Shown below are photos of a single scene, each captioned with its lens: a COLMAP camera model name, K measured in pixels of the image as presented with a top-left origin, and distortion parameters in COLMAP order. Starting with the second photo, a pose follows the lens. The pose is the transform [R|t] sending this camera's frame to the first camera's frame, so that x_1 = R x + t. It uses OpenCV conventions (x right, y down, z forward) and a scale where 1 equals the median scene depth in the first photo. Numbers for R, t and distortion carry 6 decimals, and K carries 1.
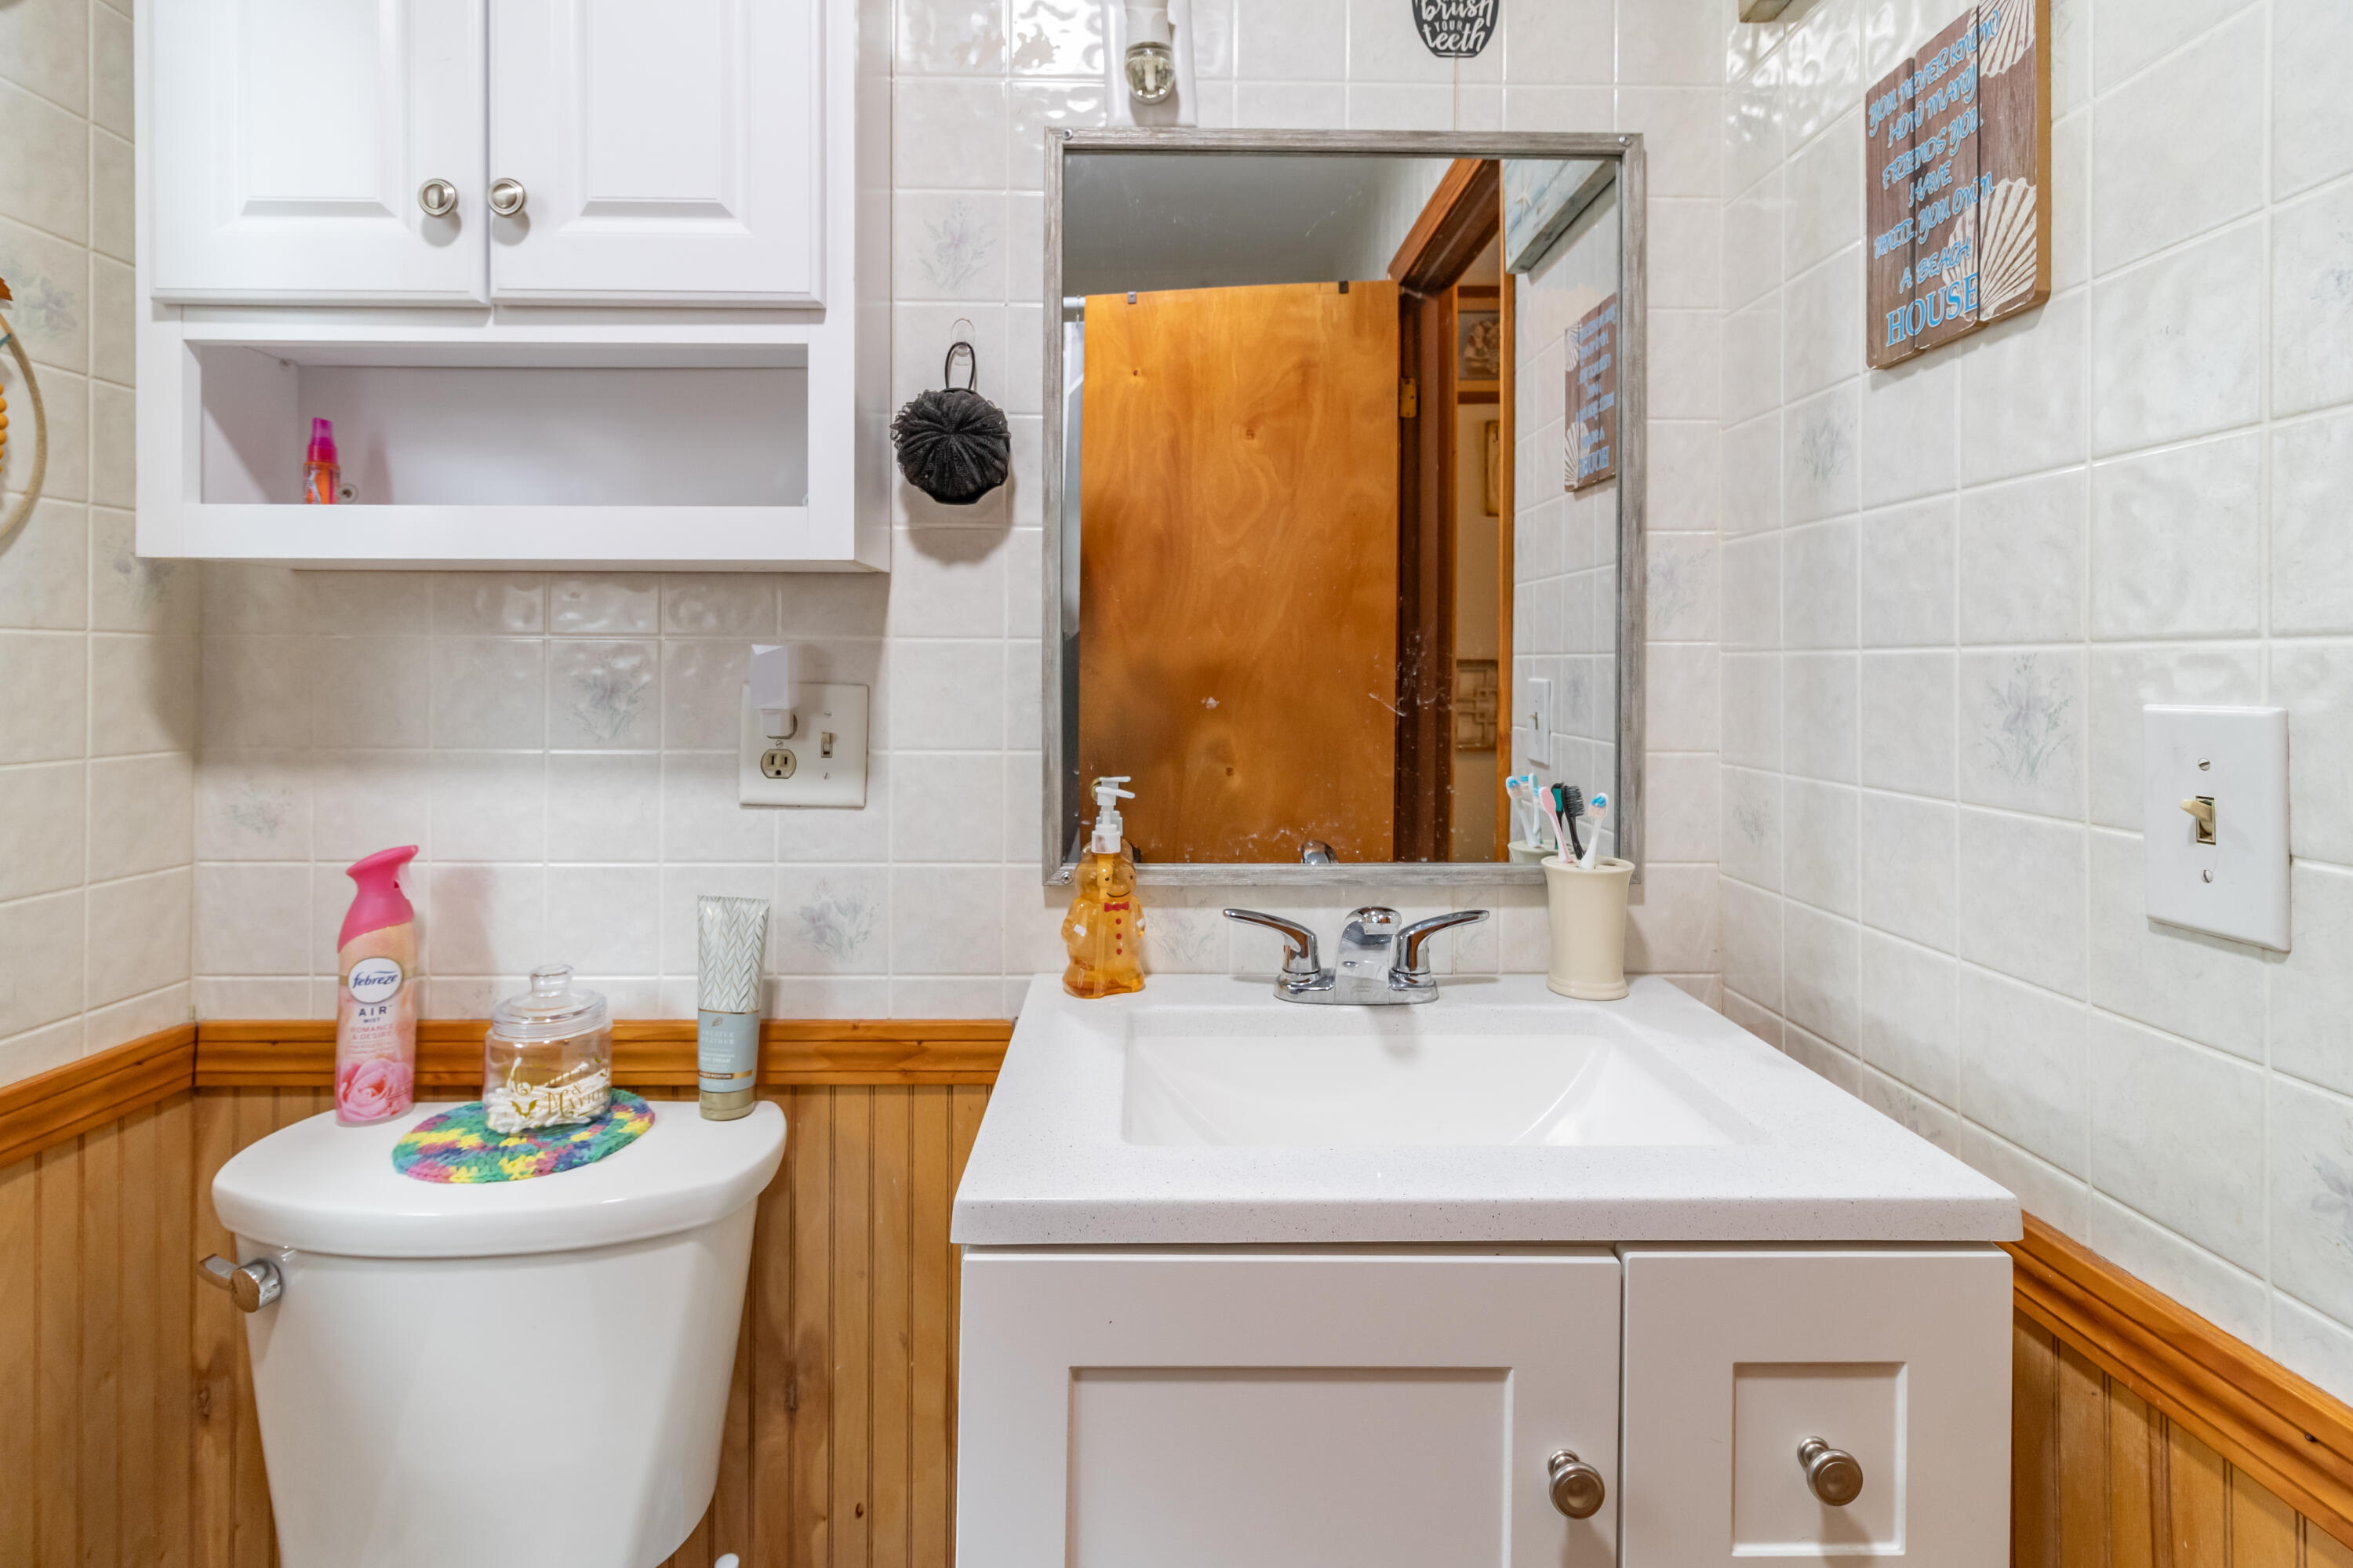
lens RADIAL K [[1144.6, 0, 1129.6], [0, 1144.6, 677.6], [0, 0, 1]] dist [0.006092, -0.000424]
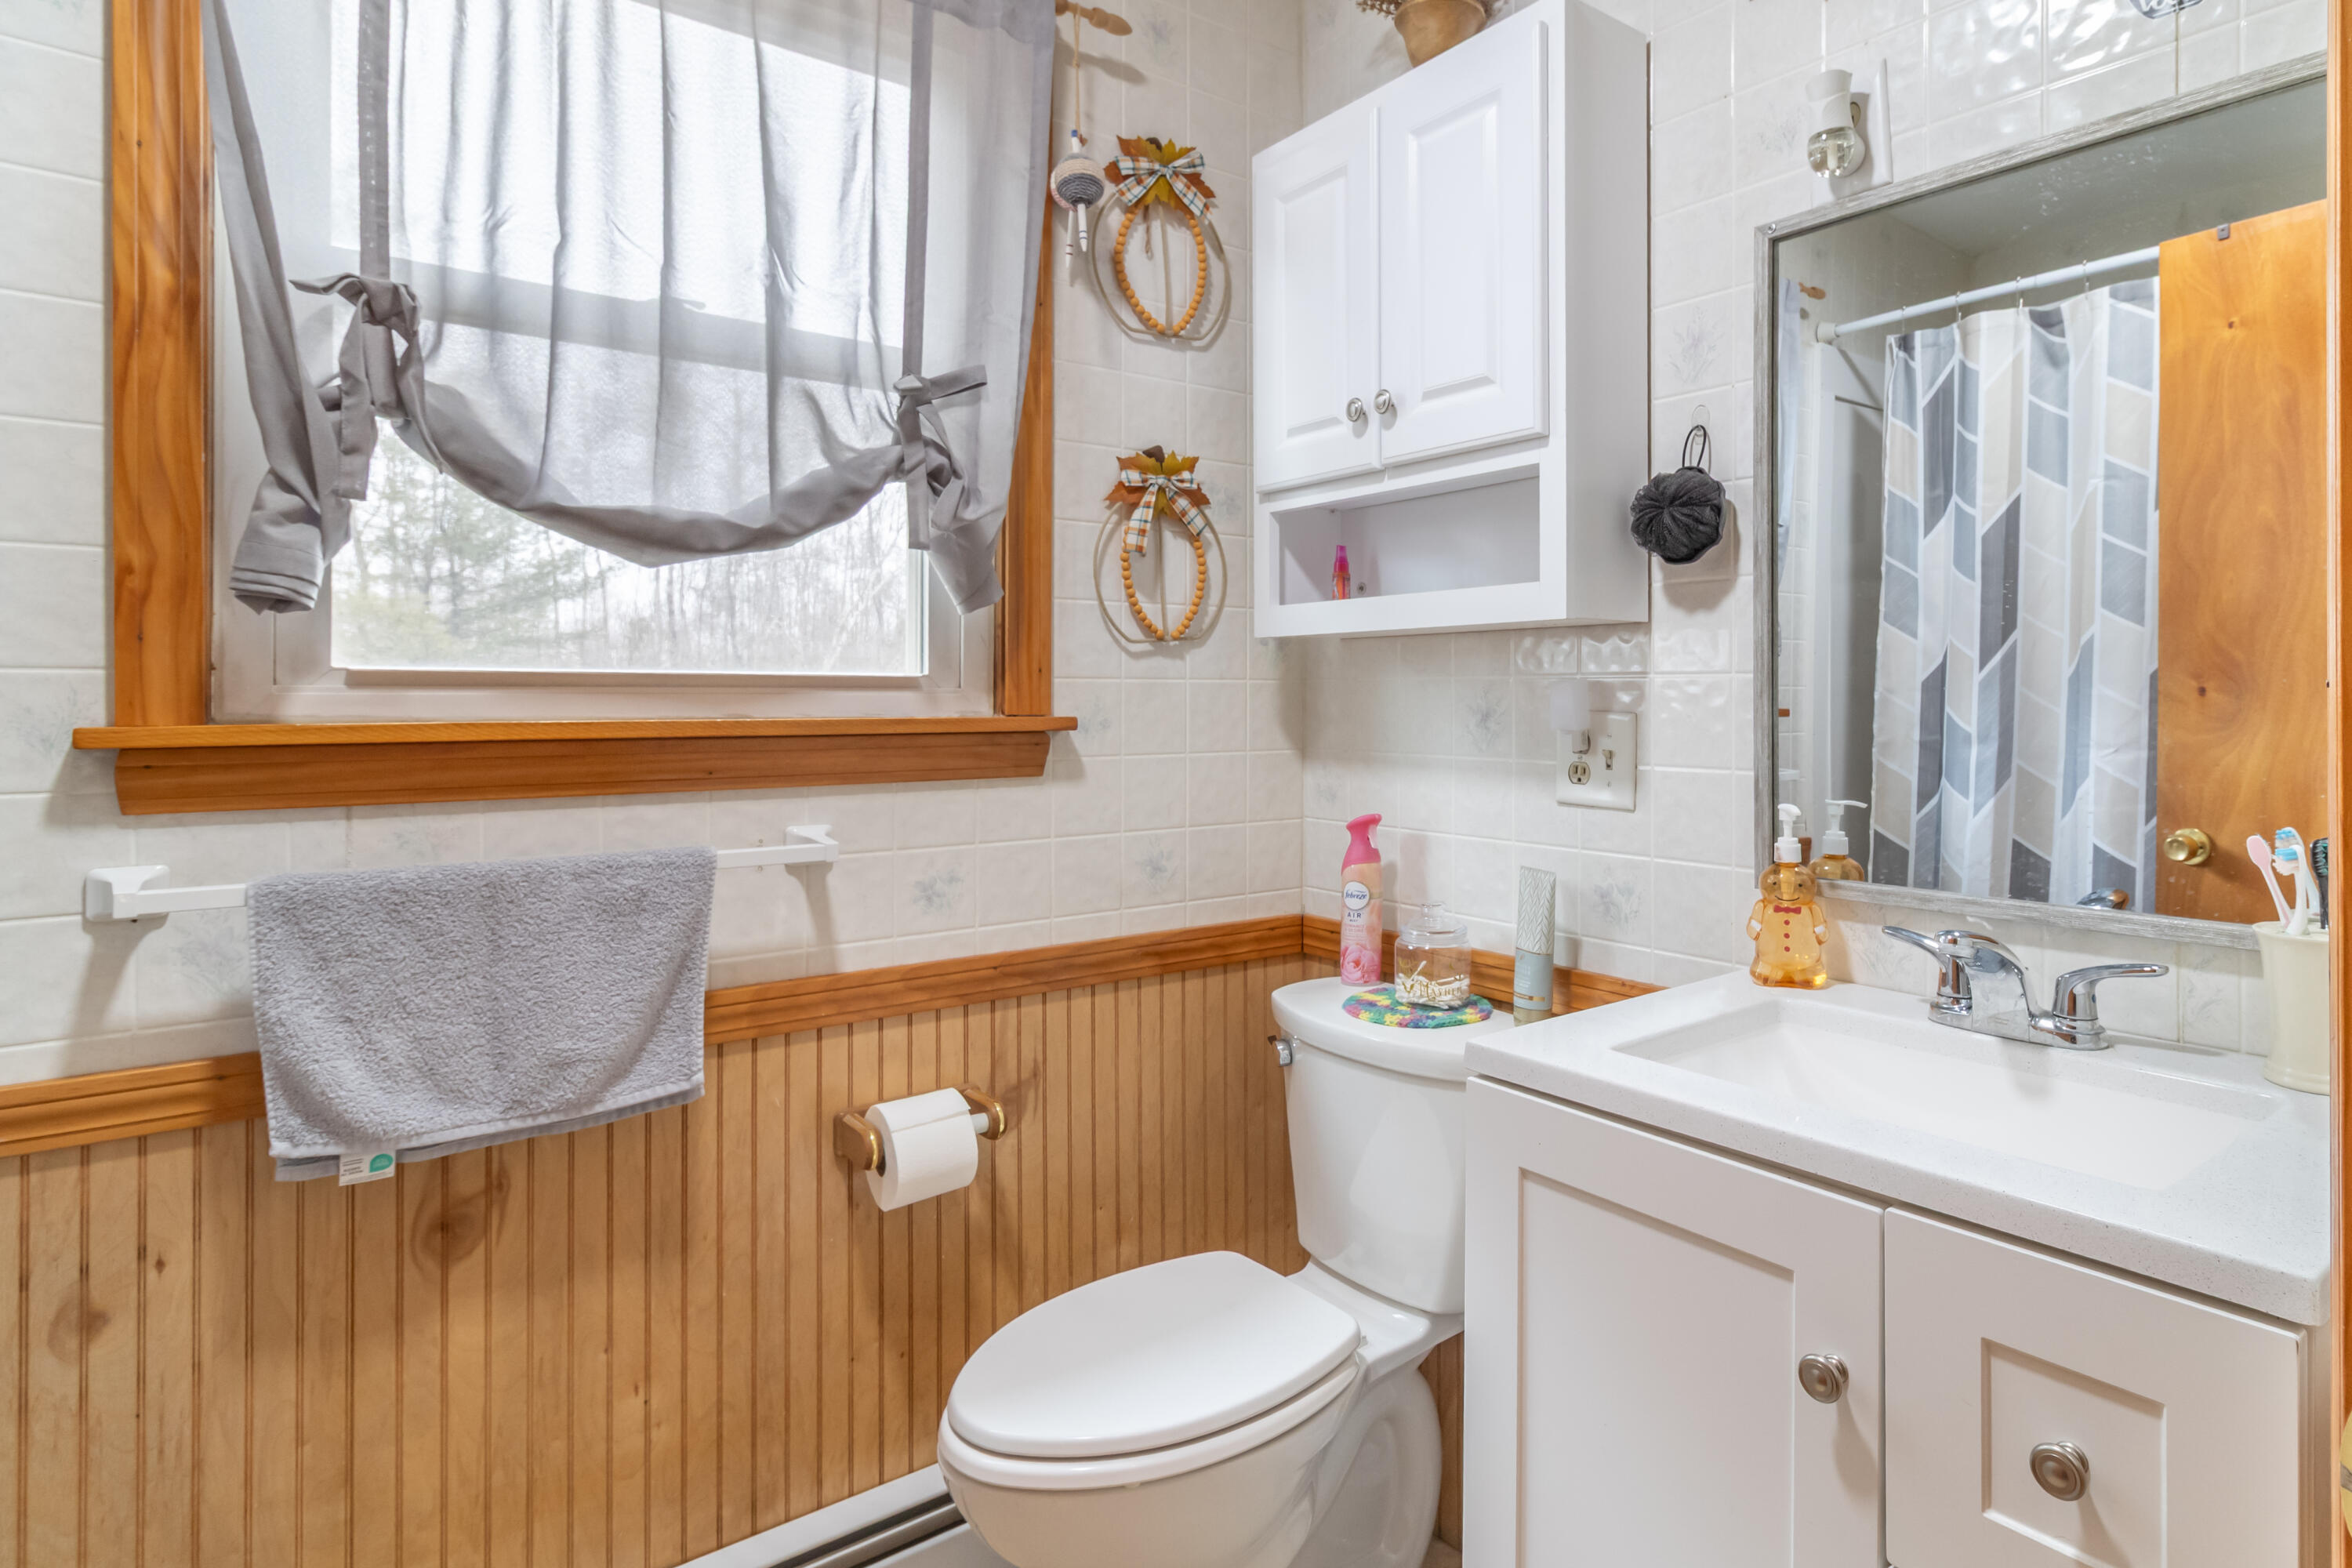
lens RADIAL K [[1144.1, 0, 1195.4], [0, 1144.1, 708.7], [0, 0, 1]] dist [0.006092, -0.000424]
pose [[0.598257, 0.004092, -0.801293, 0.481749], [-0.001733, 0.999991, 0.003812, -0.001462], [0.801302, -0.000892, 0.598259, -0.126911]]
